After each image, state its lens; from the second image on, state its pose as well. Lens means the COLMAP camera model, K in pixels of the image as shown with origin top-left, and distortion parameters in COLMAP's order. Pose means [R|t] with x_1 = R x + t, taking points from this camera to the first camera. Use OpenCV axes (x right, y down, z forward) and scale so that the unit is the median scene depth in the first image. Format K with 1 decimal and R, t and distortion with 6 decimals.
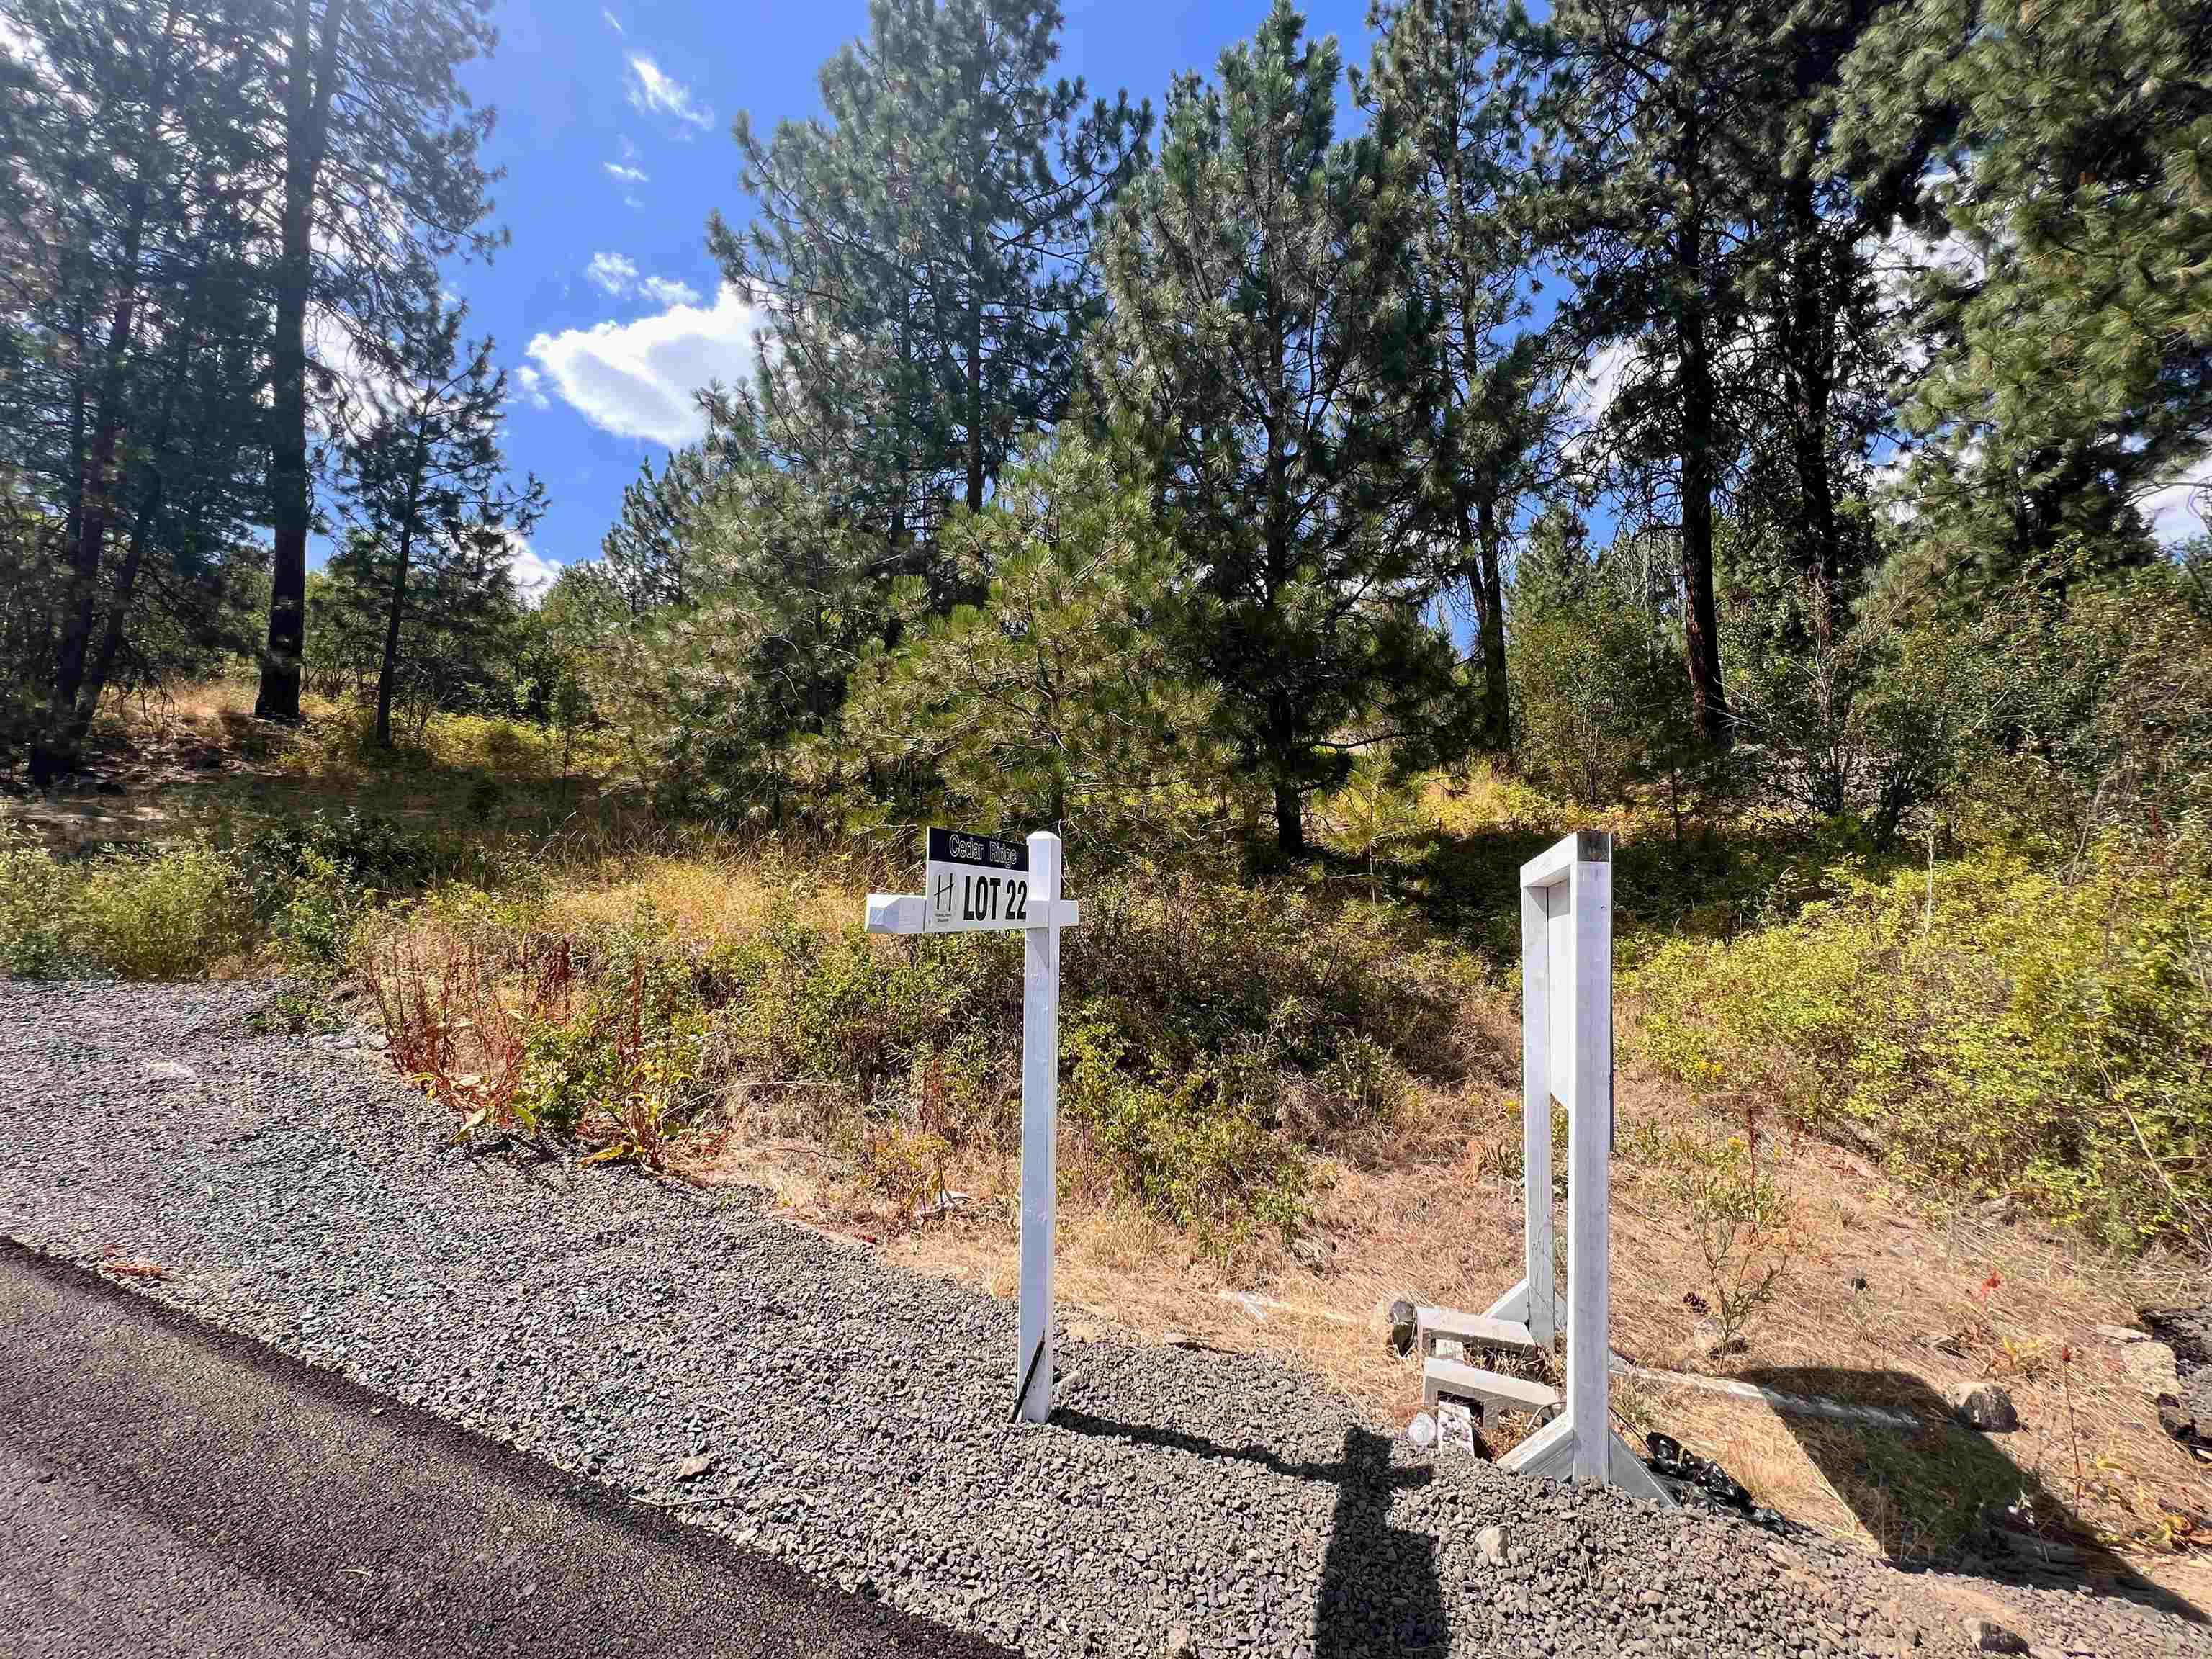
lens RADIAL K [[887.2, 0, 1102.2], [0, 887.2, 820.5], [0, 0, 1]] dist [-0.004117, 0.000848]
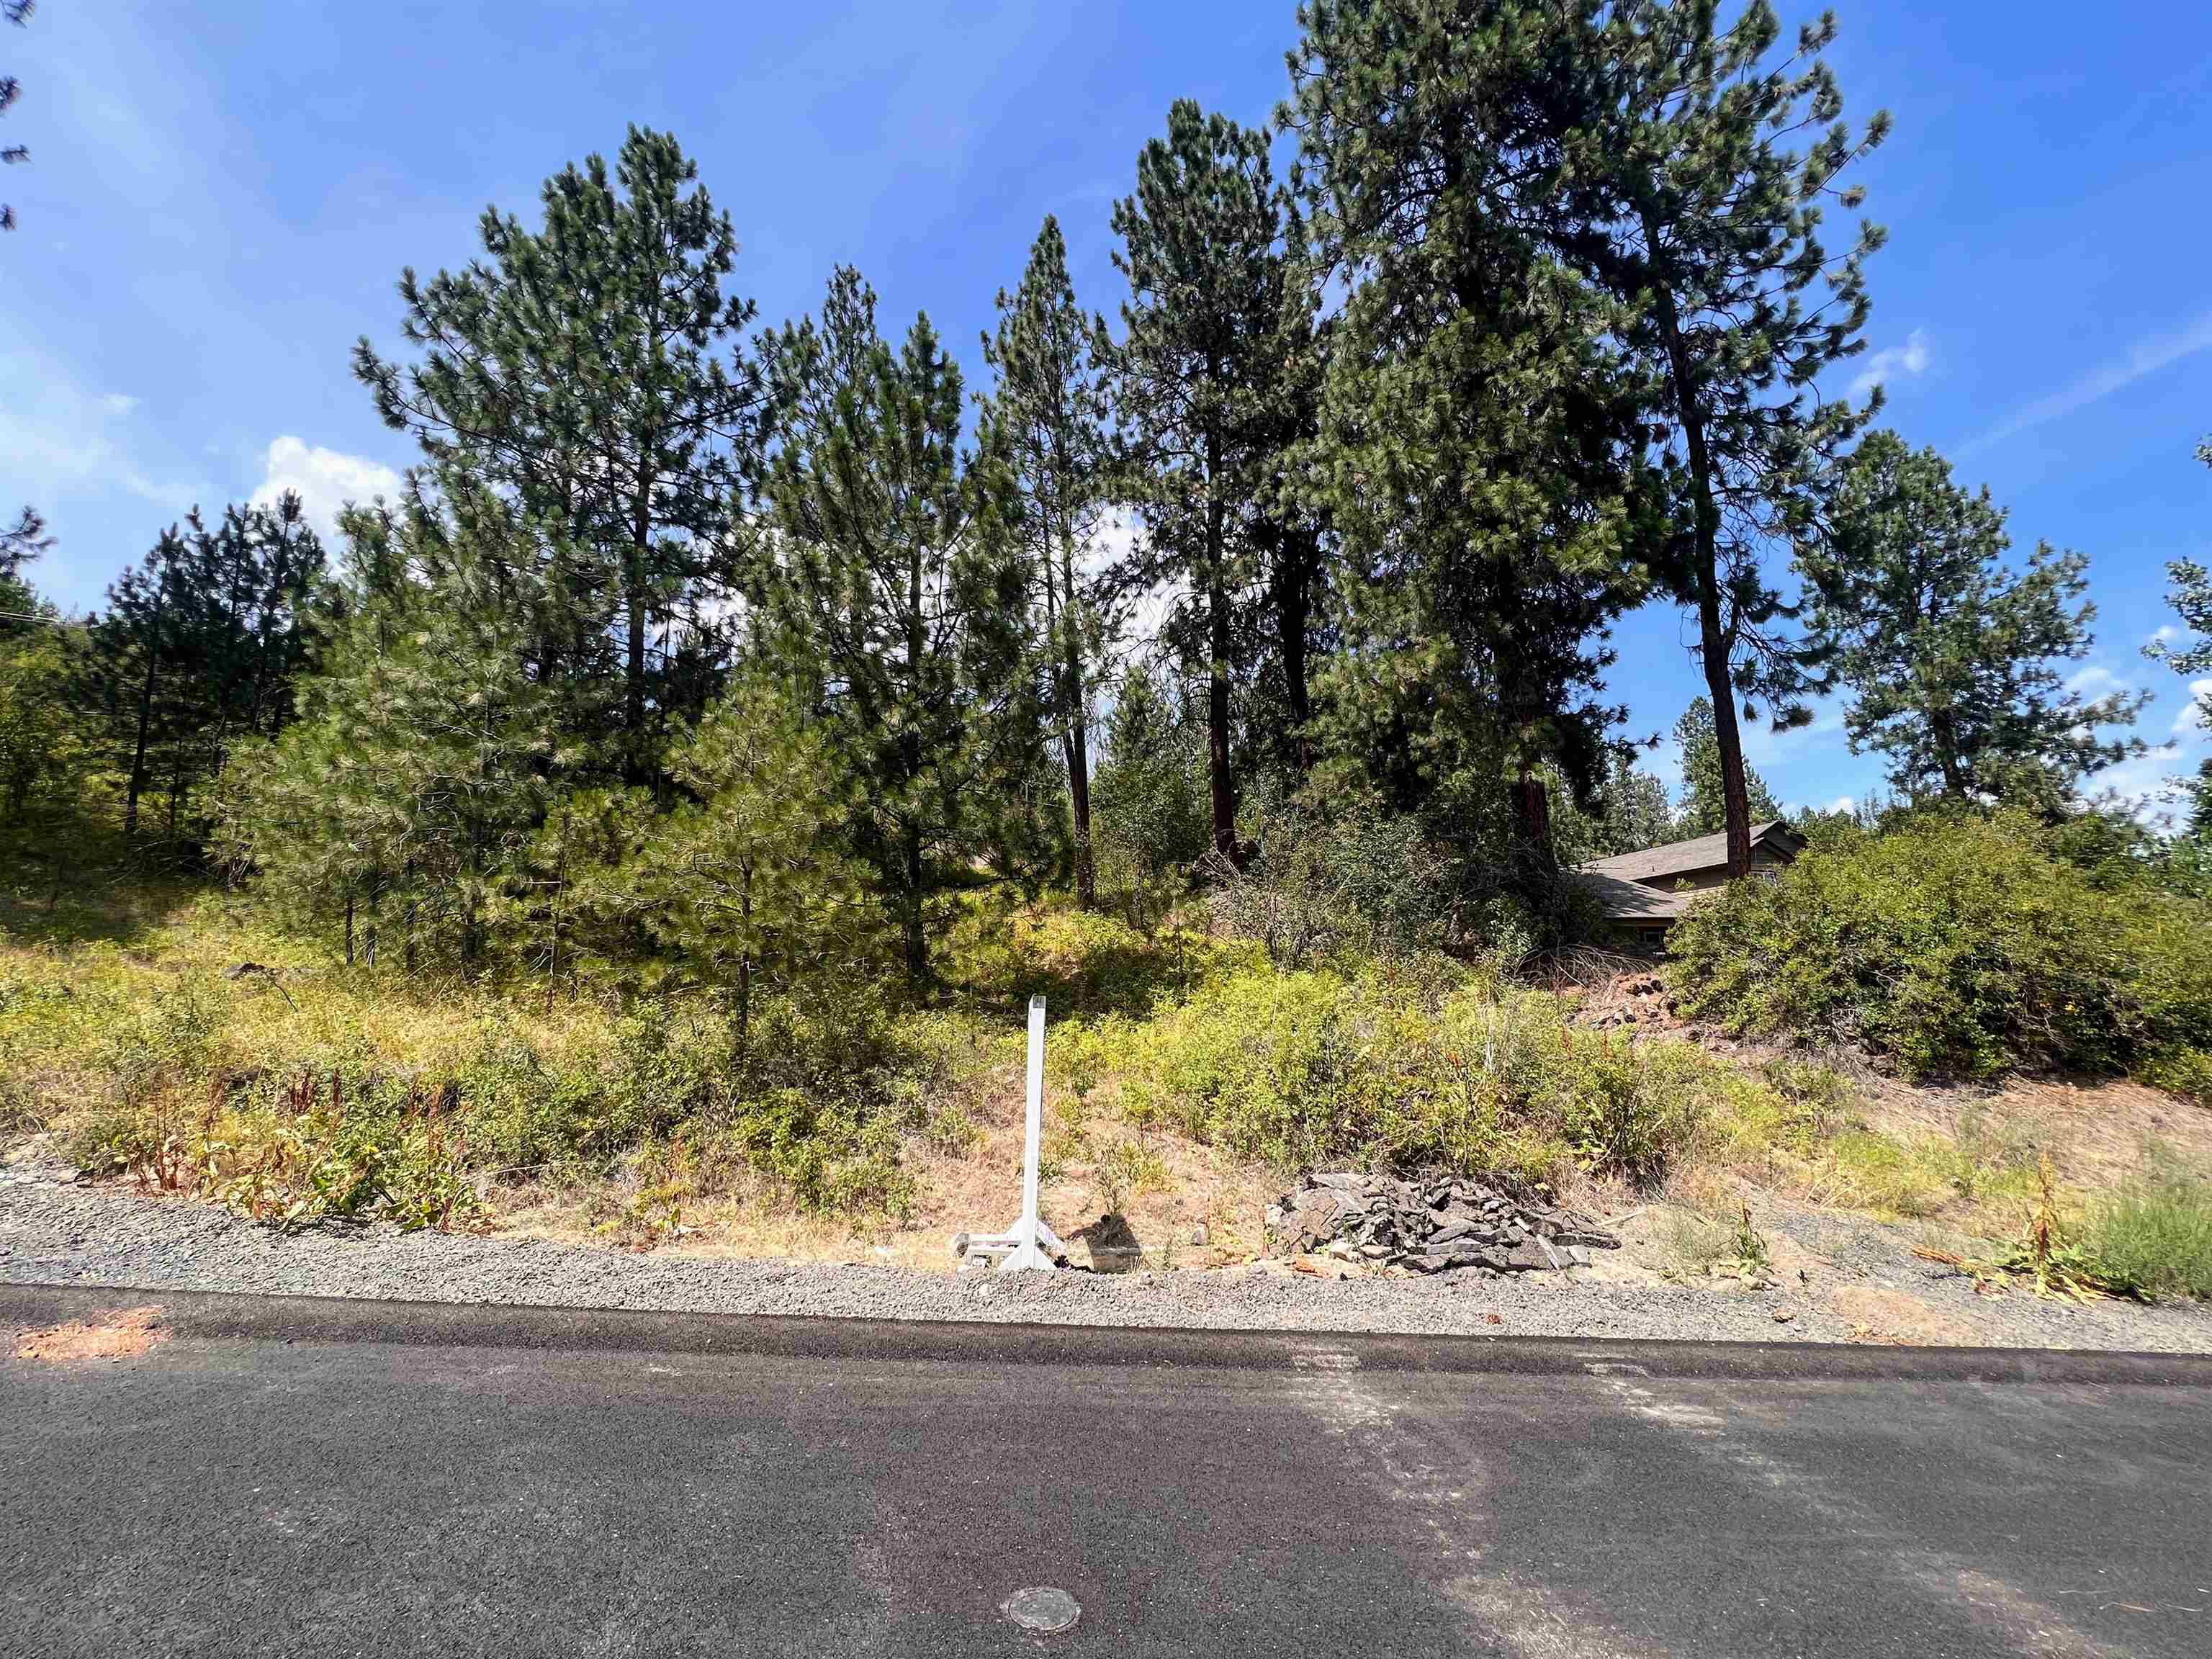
lens RADIAL K [[894.7, 0, 1079.4], [0, 894.7, 844.3], [0, 0, 1]] dist [0.000622, 0.000001]
pose [[0.925894, 0.042199, 0.375418, -0.098743], [-0.013459, 0.996796, -0.078851, -0.076180], [-0.377543, 0.067955, 0.923495, -0.475296]]
